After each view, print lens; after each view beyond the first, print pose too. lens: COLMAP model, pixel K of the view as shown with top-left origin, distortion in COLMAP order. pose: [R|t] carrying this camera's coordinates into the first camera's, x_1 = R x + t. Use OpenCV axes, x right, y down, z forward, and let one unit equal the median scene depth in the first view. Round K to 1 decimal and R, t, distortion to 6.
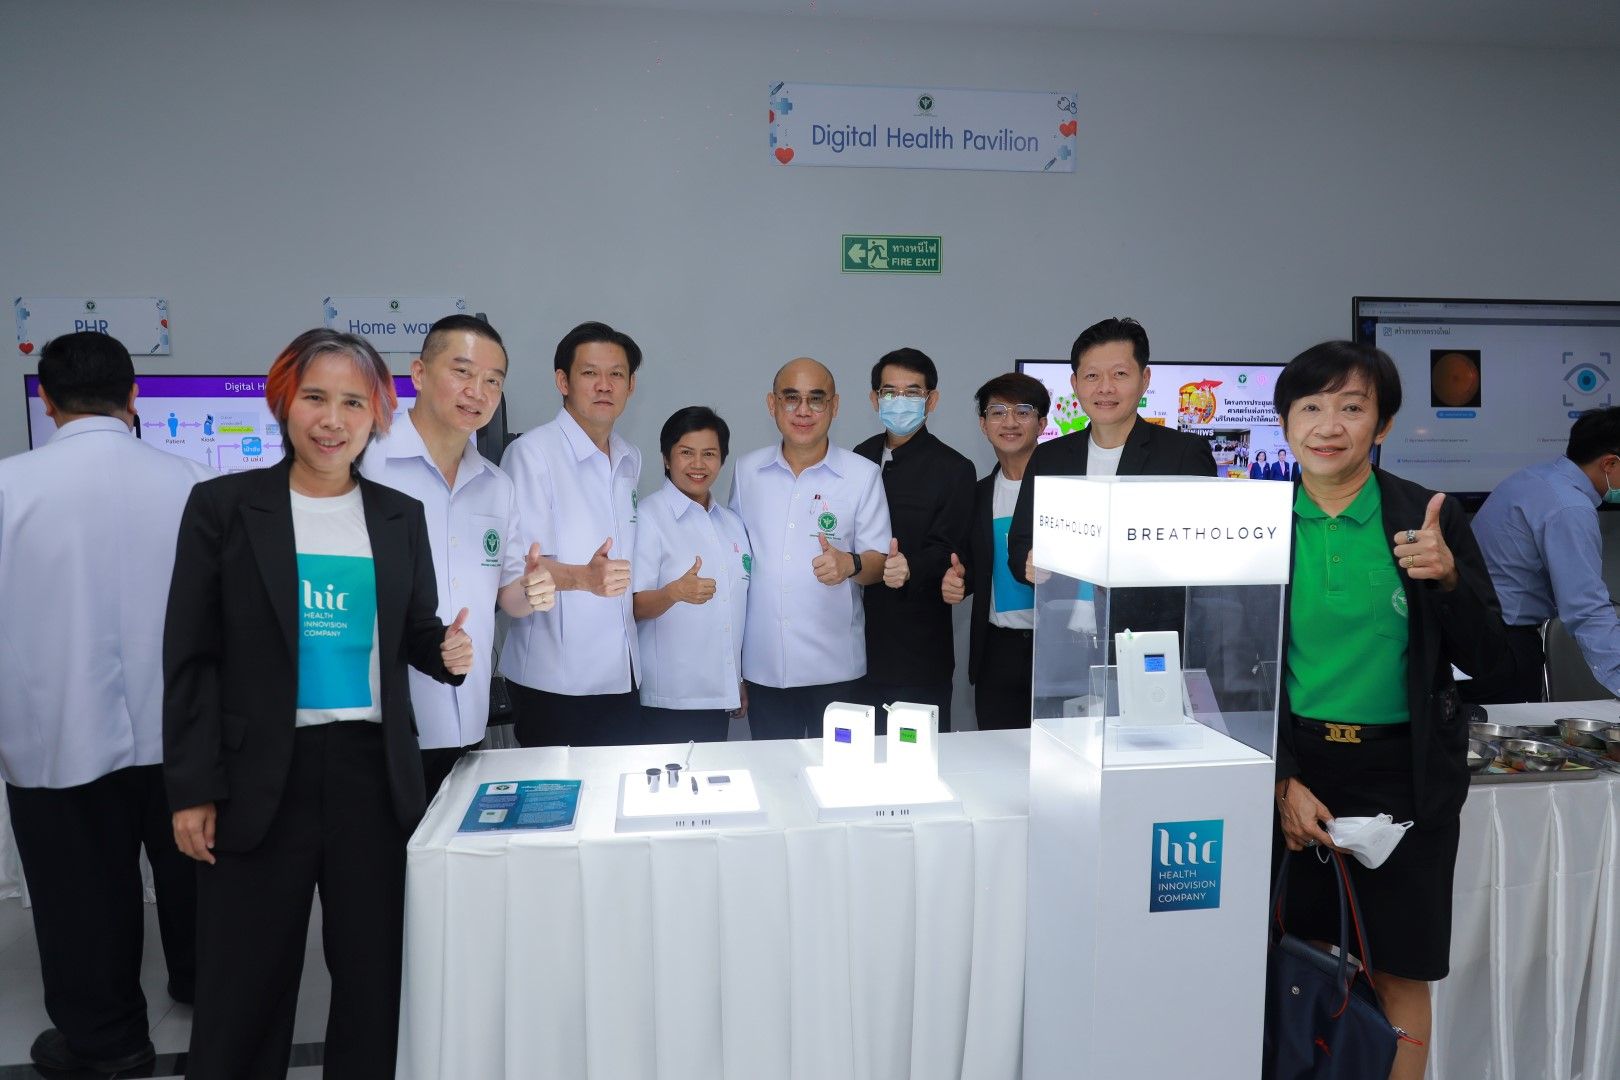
lens RADIAL K [[1137.0, 0, 807.8], [0, 1137.0, 556.8], [0, 0, 1]] dist [-0.015161, -0.001055]
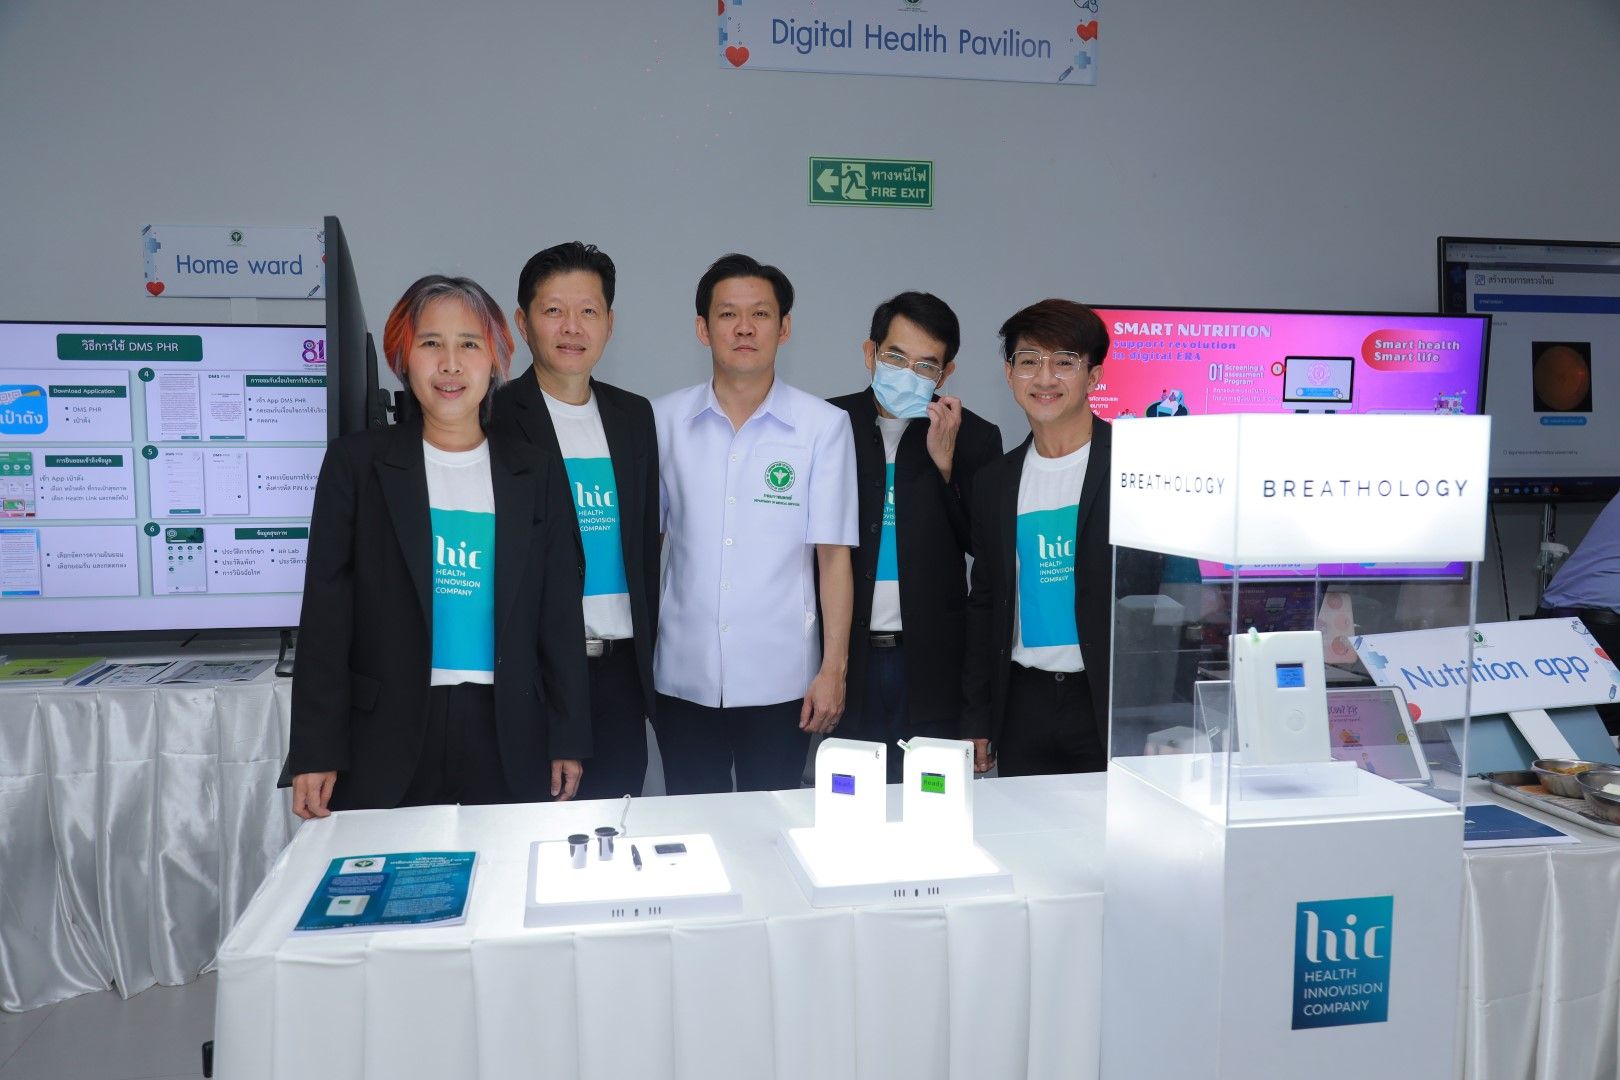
lens RADIAL K [[1299.7, 0, 806.2], [0, 1299.7, 545.2], [0, 0, 1]] dist [-0.002465, -0.034475]
pose [[0.998785, -0.003158, 0.049176, -0.032787], [0.004653, 0.999530, -0.030311, 0.031140], [-0.049057, 0.030503, 0.998330, 0.176880]]
